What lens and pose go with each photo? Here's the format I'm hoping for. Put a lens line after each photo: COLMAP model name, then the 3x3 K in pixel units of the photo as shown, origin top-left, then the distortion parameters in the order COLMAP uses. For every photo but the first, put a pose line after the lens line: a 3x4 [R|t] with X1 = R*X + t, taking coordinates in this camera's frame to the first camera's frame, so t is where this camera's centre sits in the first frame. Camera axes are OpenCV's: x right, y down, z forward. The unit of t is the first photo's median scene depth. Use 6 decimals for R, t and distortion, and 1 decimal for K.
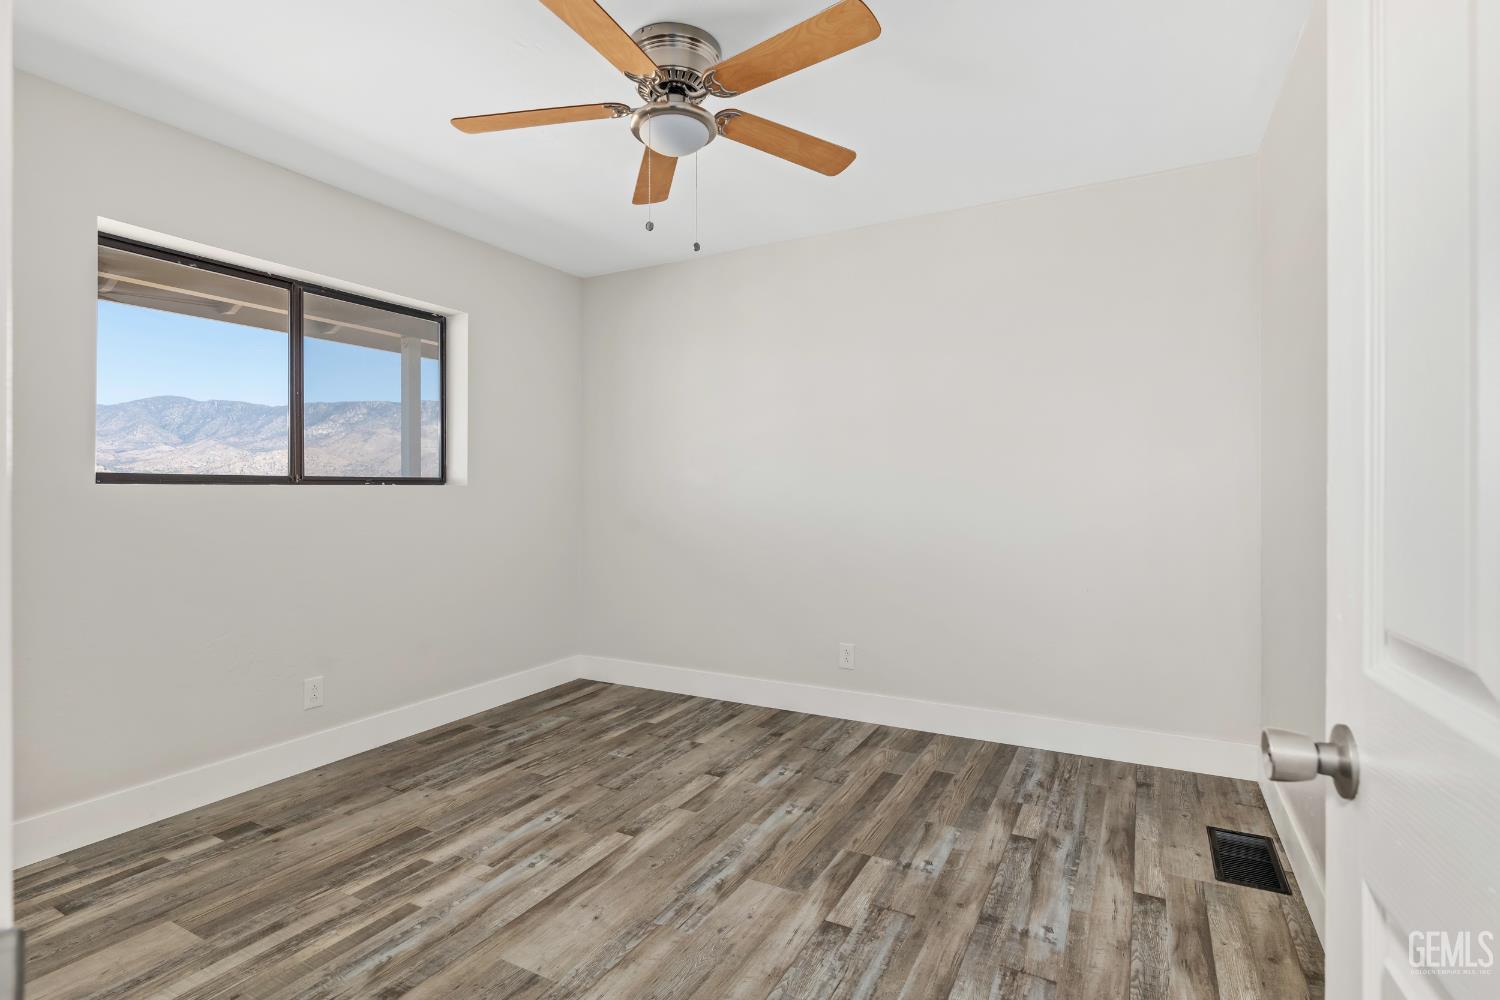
lens RADIAL K [[732.2, 0, 750.0], [0, 732.2, 500.0], [0, 0, 1]] dist [-0.001310, 0.000316]
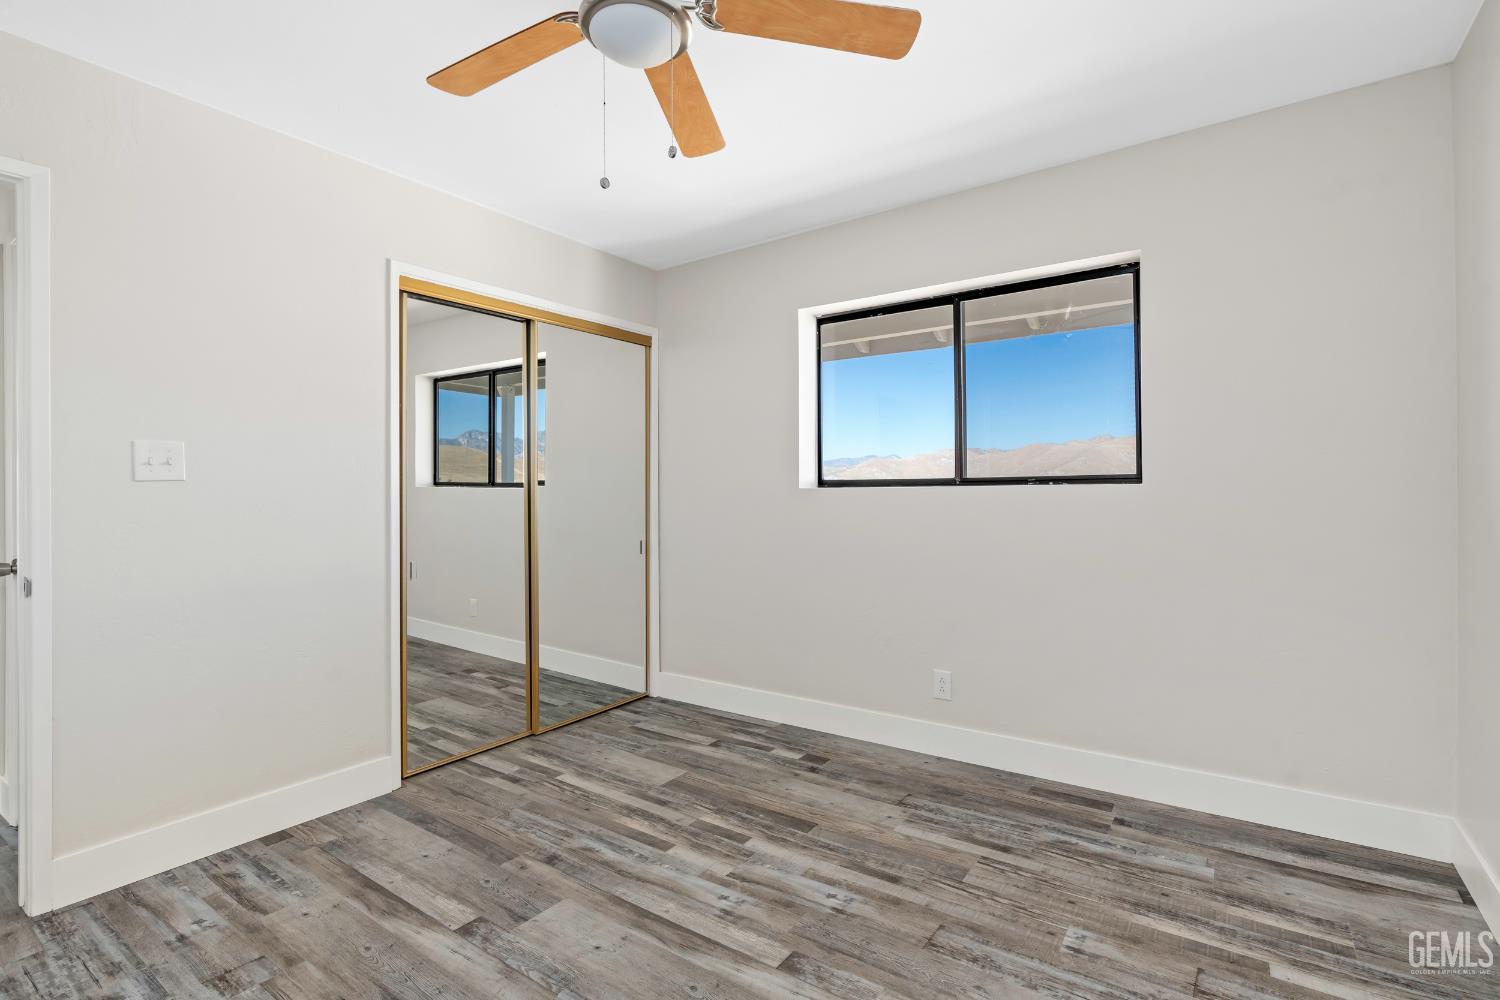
lens RADIAL K [[715.6, 0, 771.6], [0, 715.6, 488.9], [0, 0, 1]] dist [-0.004014, 0.000941]
pose [[-0.116732, -0.000390, -0.993163, 0.484129], [-0.003339, 0.999994, -0.000001, -0.017641], [0.993158, 0.003316, -0.116733, 0.942074]]
